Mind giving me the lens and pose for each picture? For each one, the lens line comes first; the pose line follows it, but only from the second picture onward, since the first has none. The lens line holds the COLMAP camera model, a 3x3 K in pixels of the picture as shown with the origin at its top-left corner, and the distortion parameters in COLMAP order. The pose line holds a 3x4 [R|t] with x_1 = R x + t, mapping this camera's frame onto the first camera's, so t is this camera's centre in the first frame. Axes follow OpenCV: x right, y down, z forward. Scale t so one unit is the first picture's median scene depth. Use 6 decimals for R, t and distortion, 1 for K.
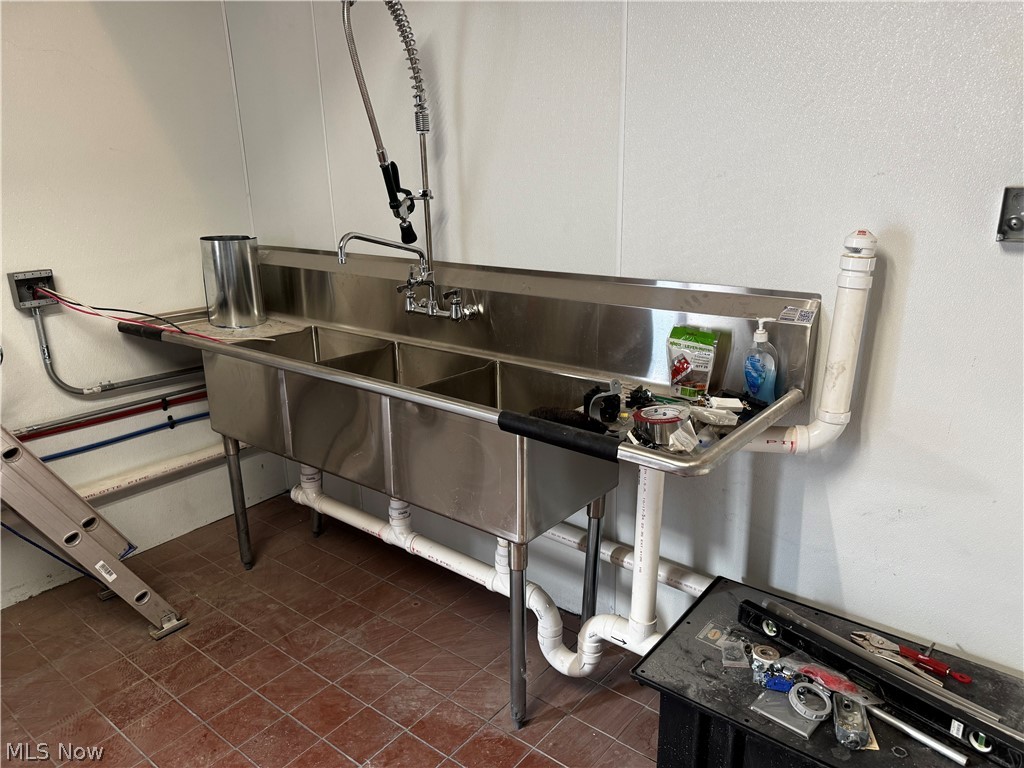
lens RADIAL K [[719.0, 0, 512.0], [0, 719.0, 384.0], [0, 0, 1]] dist [0.008673, -0.028864]
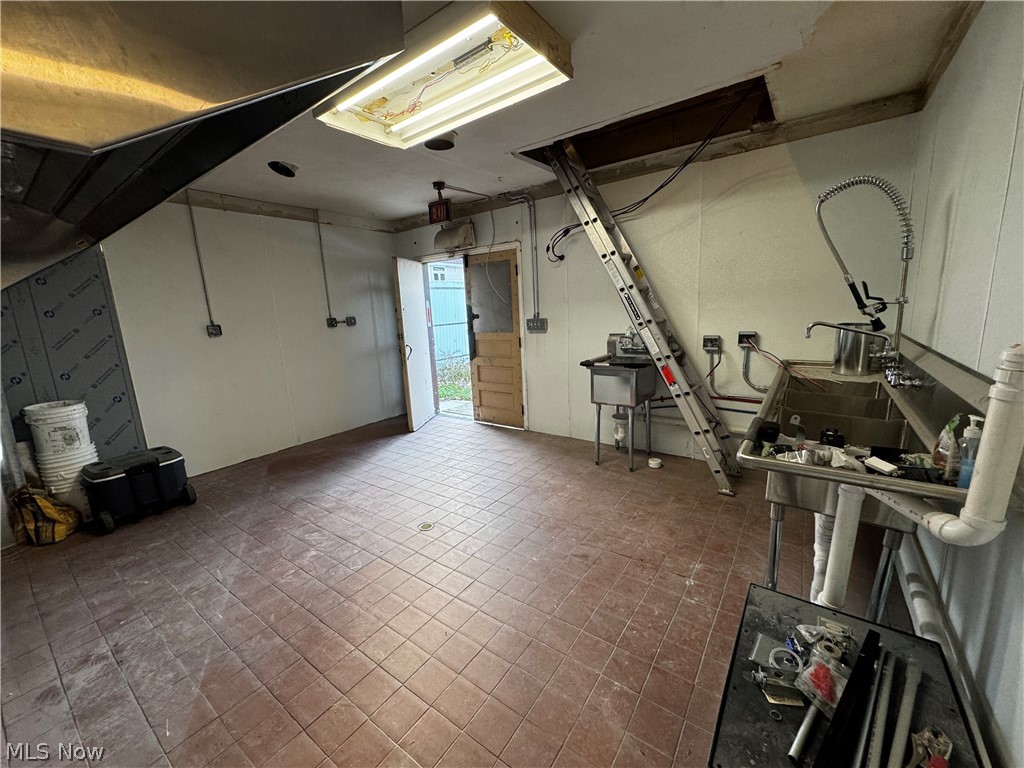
lens RADIAL K [[406.6, 0, 511.2], [0, 406.6, 384.7], [0, 0, 1]] dist [-0.002580, 0.000152]
pose [[0.015060, 0.205622, -0.978516, 0.679455], [-0.245830, 0.949350, 0.195709, -0.061545], [0.969196, 0.237601, 0.064845, 0.195947]]
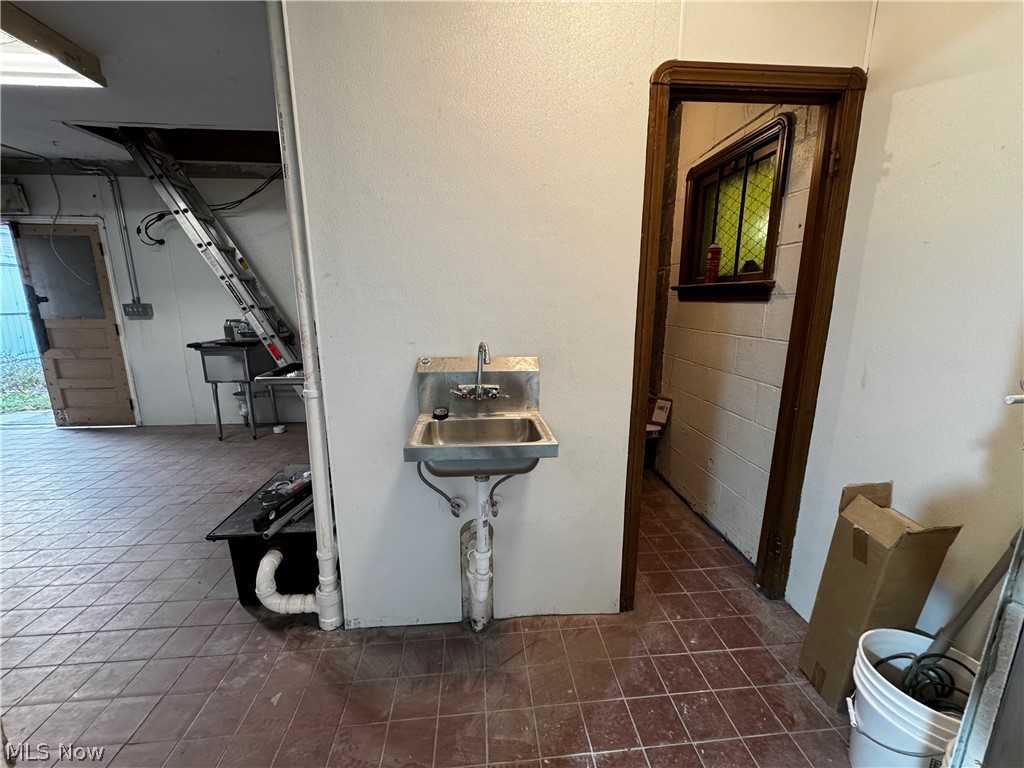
lens RADIAL K [[406.6, 0, 511.2], [0, 406.6, 384.7], [0, 0, 1]] dist [-0.002580, 0.000152]
pose [[0.671634, 0.167412, -0.721721, 1.184201], [-0.227536, 0.973667, 0.014109, -0.064986], [0.705078, 0.154742, 0.692040, 0.337109]]
